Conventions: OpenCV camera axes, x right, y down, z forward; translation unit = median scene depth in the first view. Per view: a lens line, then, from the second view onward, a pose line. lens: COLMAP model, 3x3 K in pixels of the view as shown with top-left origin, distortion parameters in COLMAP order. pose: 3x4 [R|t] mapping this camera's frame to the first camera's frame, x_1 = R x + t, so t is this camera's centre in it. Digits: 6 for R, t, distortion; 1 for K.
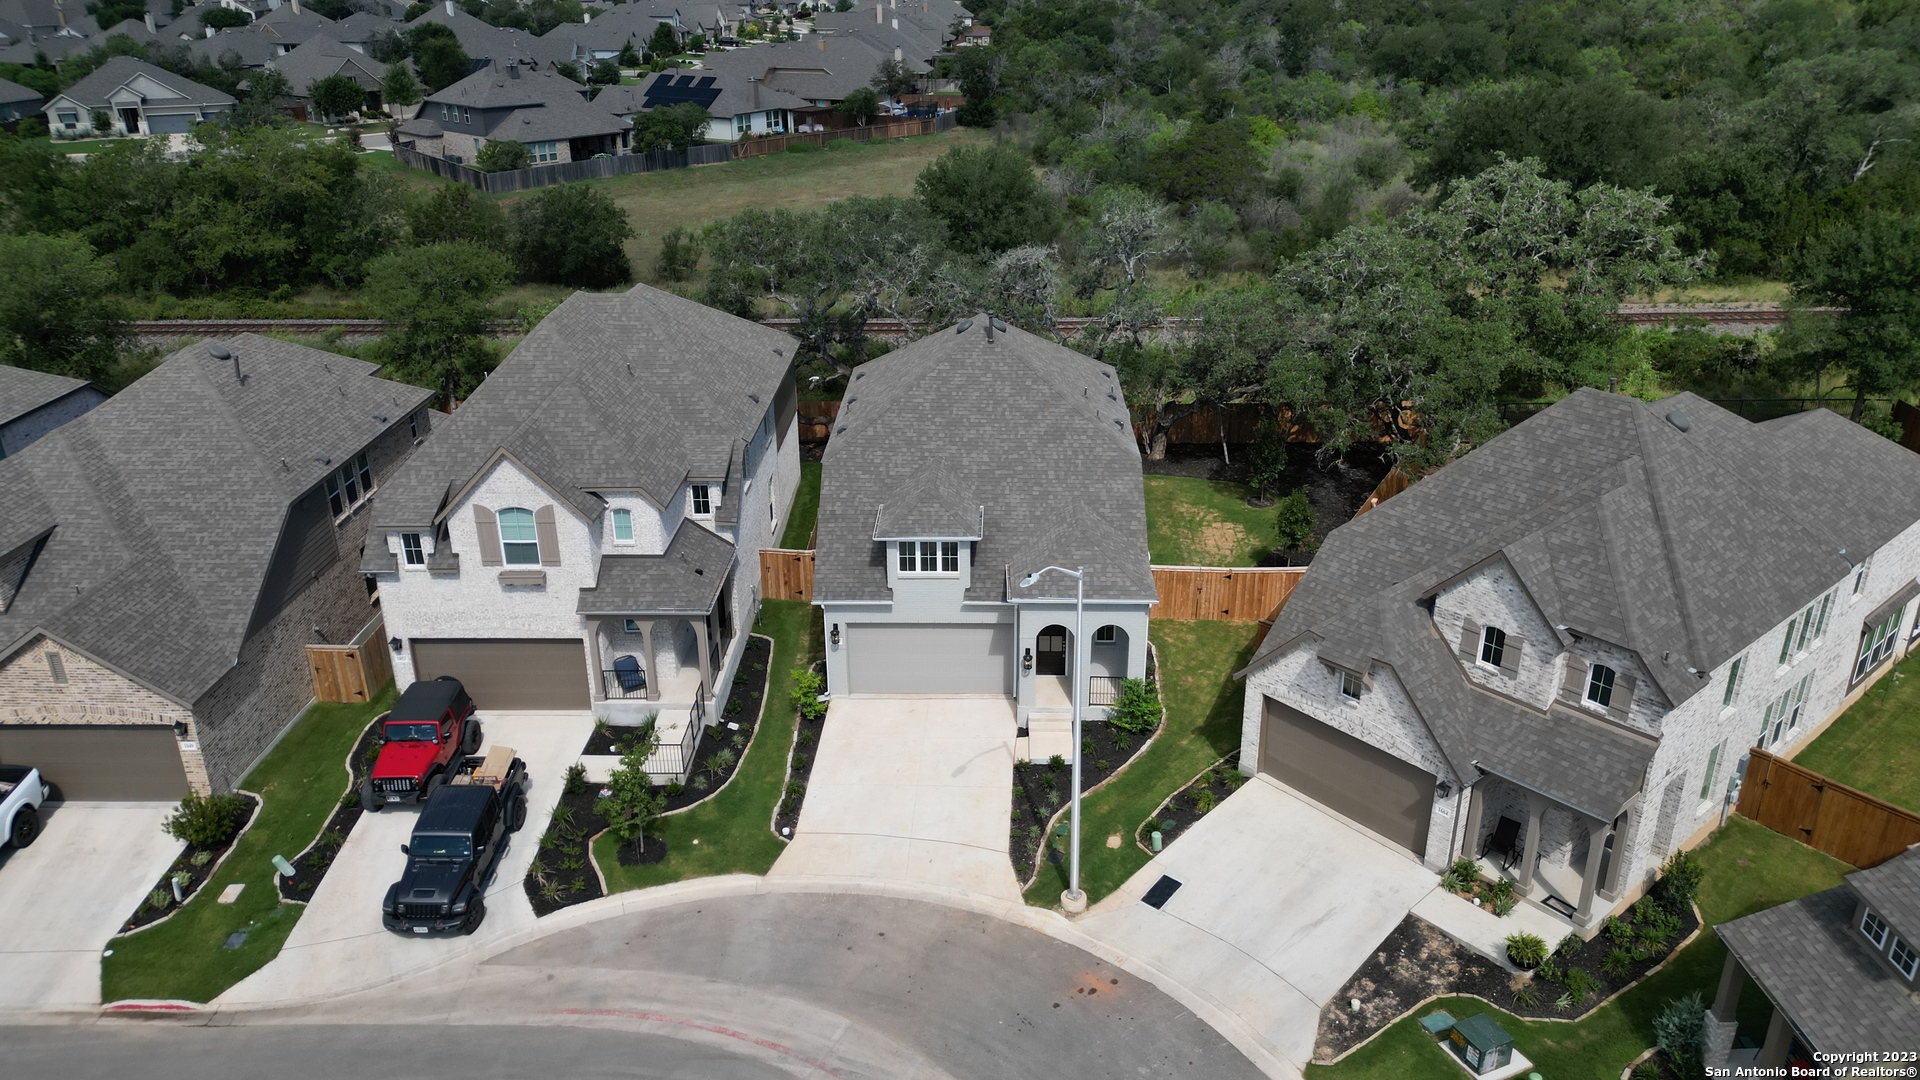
lens RADIAL K [[1344.7, 0, 960.0], [0, 1344.7, 540.0], [0, 0, 1]] dist [0.075124, -0.075465]
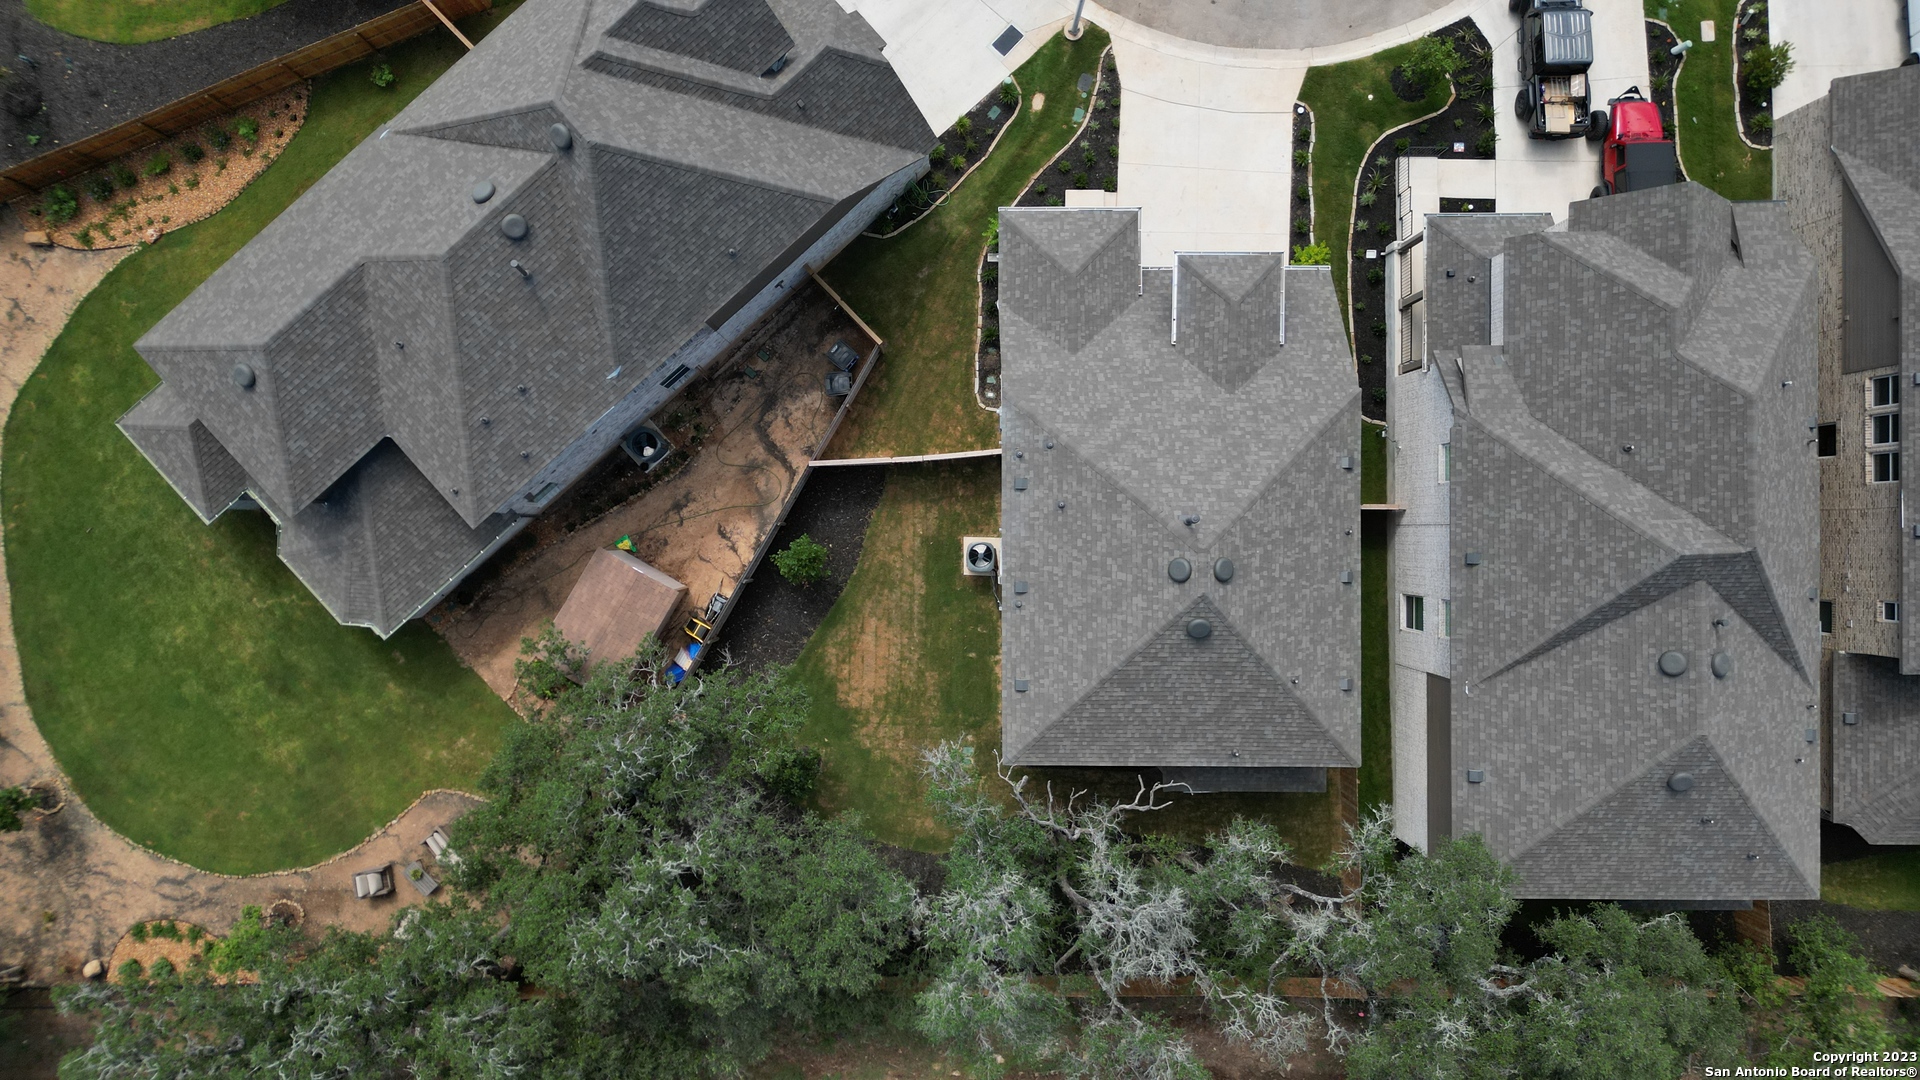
lens RADIAL K [[1344.7, 0, 960.0], [0, 1344.7, 540.0], [0, 0, 1]] dist [0.075124, -0.075465]
pose [[-0.999683, 0.025181, 0.000715, 0.186294], [-0.009283, -0.394617, 0.918799, -1.044115], [0.023419, 0.918501, 0.394725, 0.827502]]
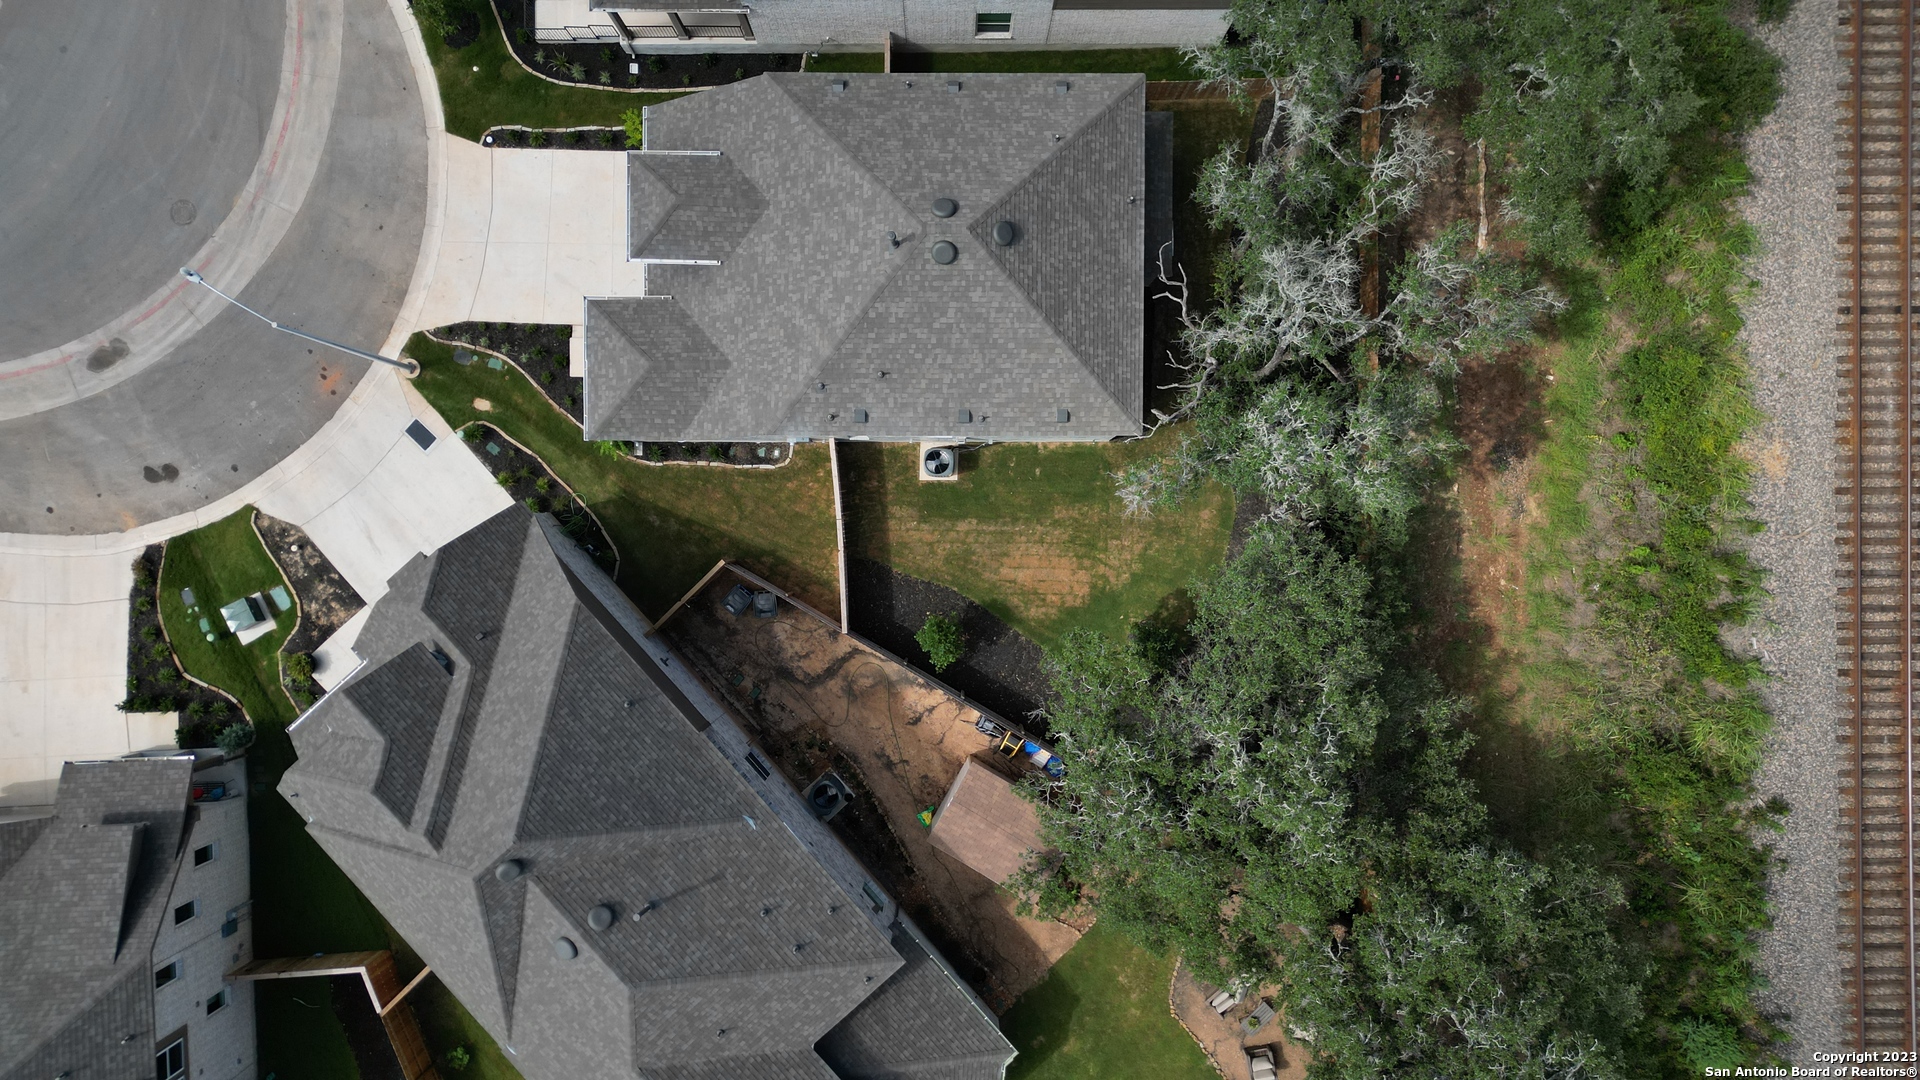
lens RADIAL K [[1344.7, 0, 960.0], [0, 1344.7, 540.0], [0, 0, 1]] dist [0.075124, -0.075465]
pose [[0.024465, 0.999606, 0.013787, 0.221325], [-0.396685, -0.002952, 0.917950, -1.054754], [0.917629, -0.027927, 0.396457, 0.855263]]
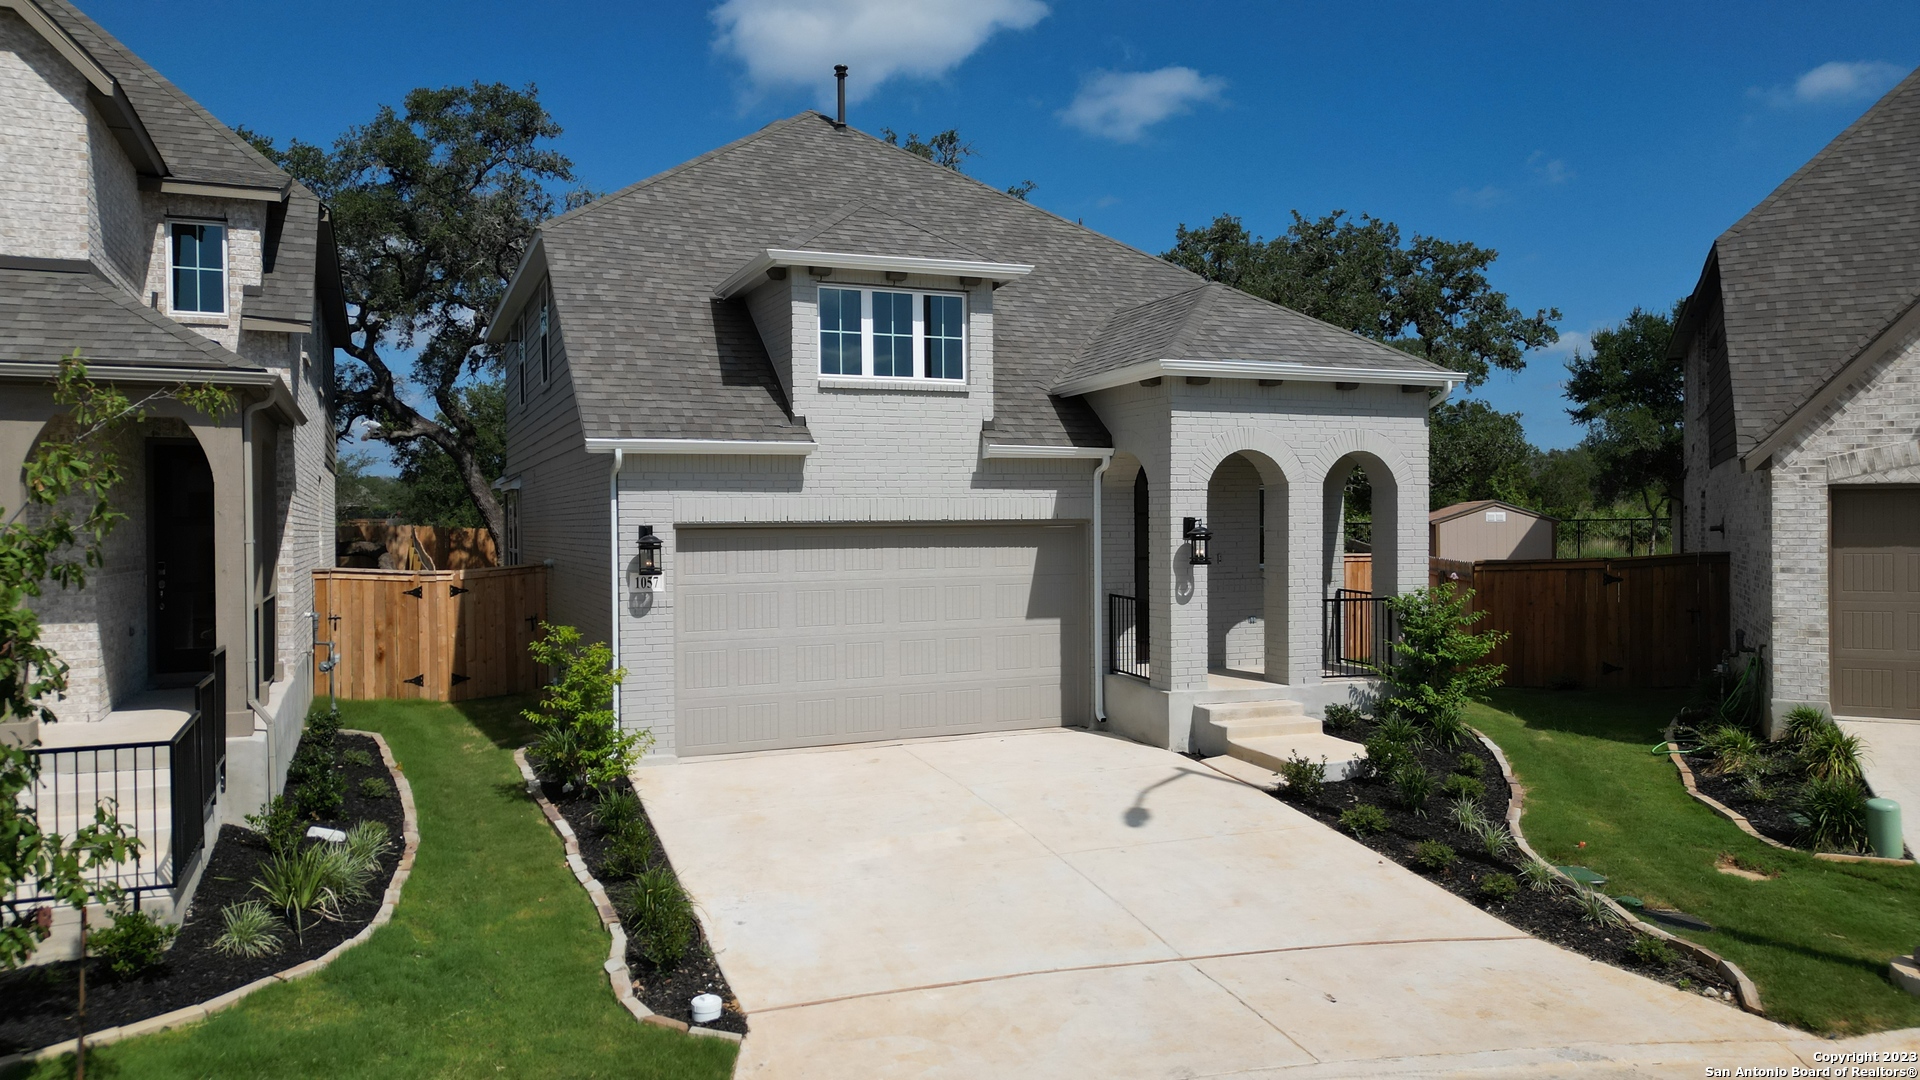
lens RADIAL K [[1344.7, 0, 960.0], [0, 1344.7, 540.0], [0, 0, 1]] dist [0.075124, -0.075465]
pose [[0.909823, -0.002551, 0.414988, -0.178155], [0.165222, 0.919539, -0.356581, 0.222643], [-0.380688, 0.392991, 0.837039, 0.727300]]
